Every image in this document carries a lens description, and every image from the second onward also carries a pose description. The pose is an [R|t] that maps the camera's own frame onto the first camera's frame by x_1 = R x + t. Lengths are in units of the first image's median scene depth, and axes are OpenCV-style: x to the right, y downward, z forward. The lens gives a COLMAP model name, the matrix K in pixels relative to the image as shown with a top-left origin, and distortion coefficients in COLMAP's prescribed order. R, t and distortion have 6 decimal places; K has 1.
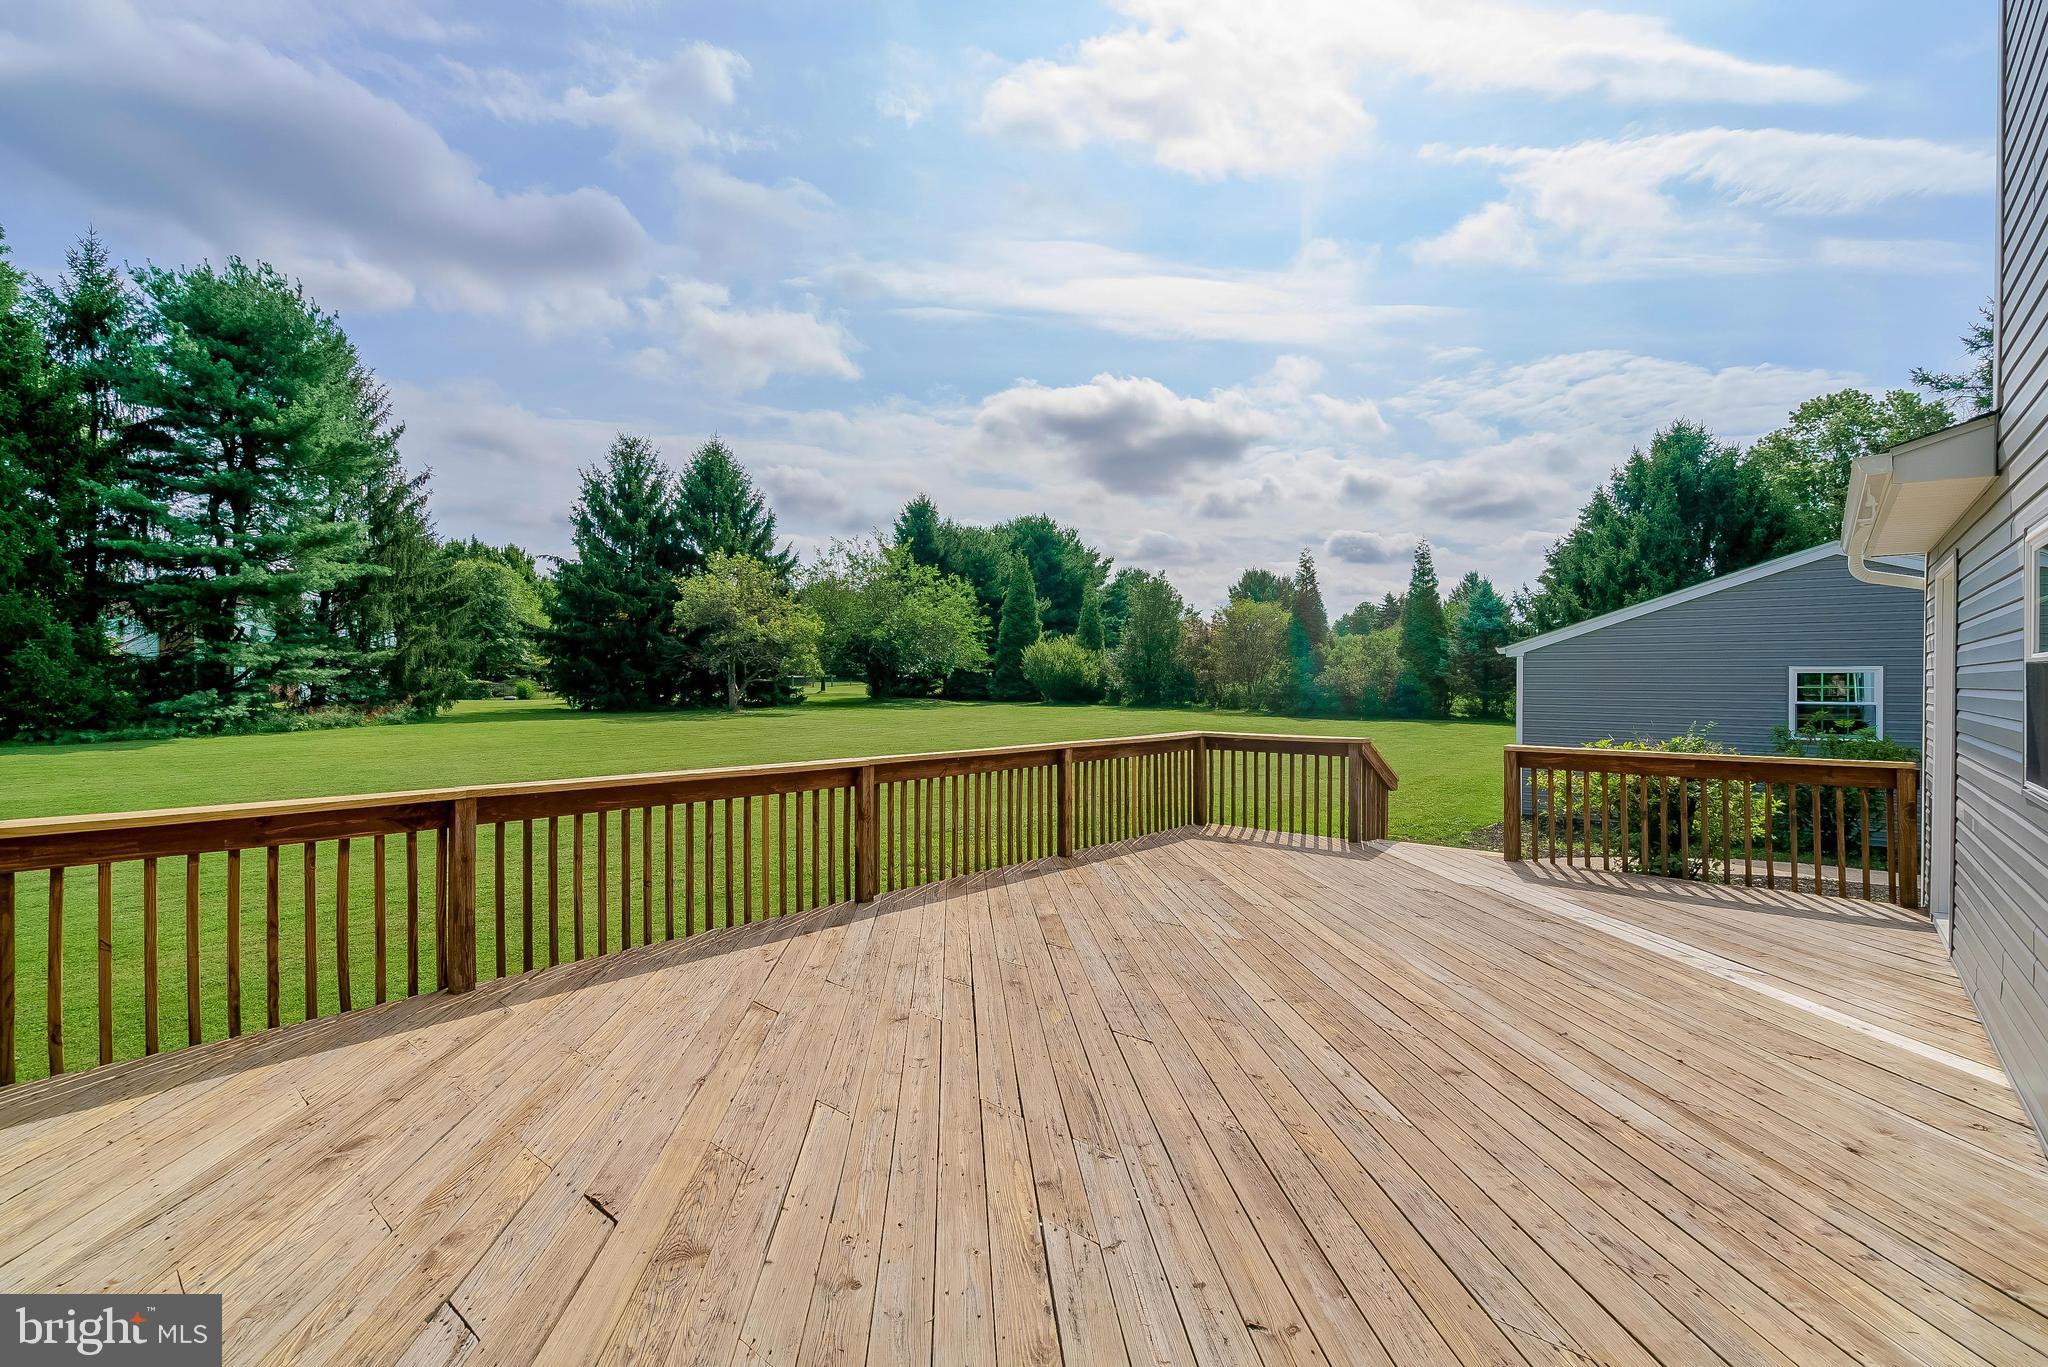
lens RADIAL K [[922.7, 0, 1029.0], [0, 922.7, 673.5], [0, 0, 1]] dist [0.001032, 0.001312]
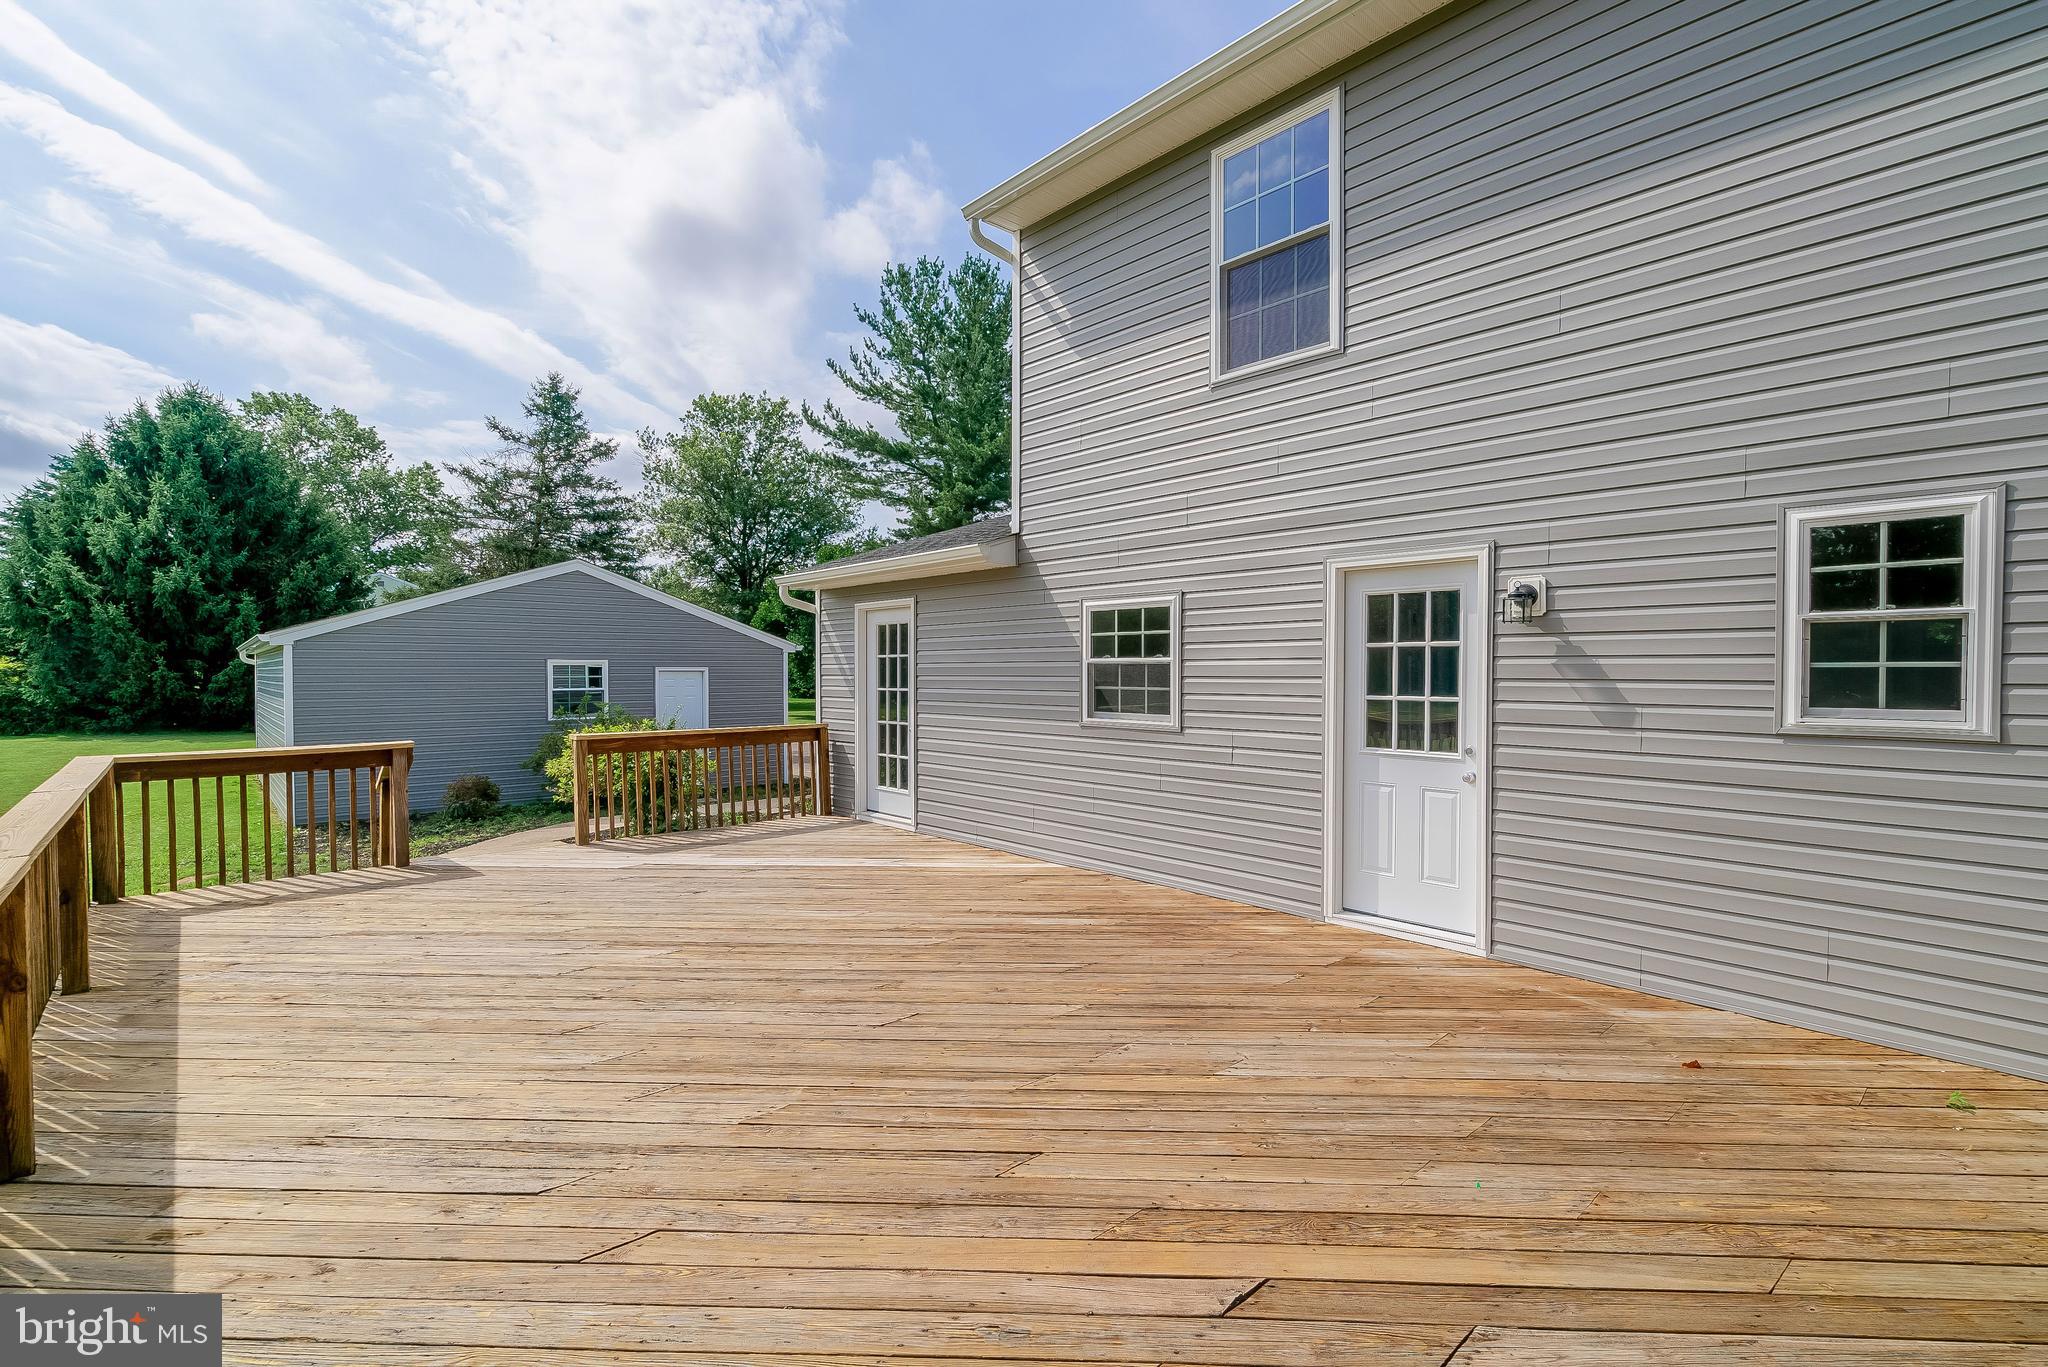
lens RADIAL K [[922.7, 0, 1021.7], [0, 922.7, 686.9], [0, 0, 1]] dist [0.001032, 0.001312]
pose [[0.124762, -0.023548, 0.991907, -0.104012], [-0.001406, 0.999713, 0.023910, -0.000677], [-0.992186, -0.004377, 0.124693, 0.086081]]
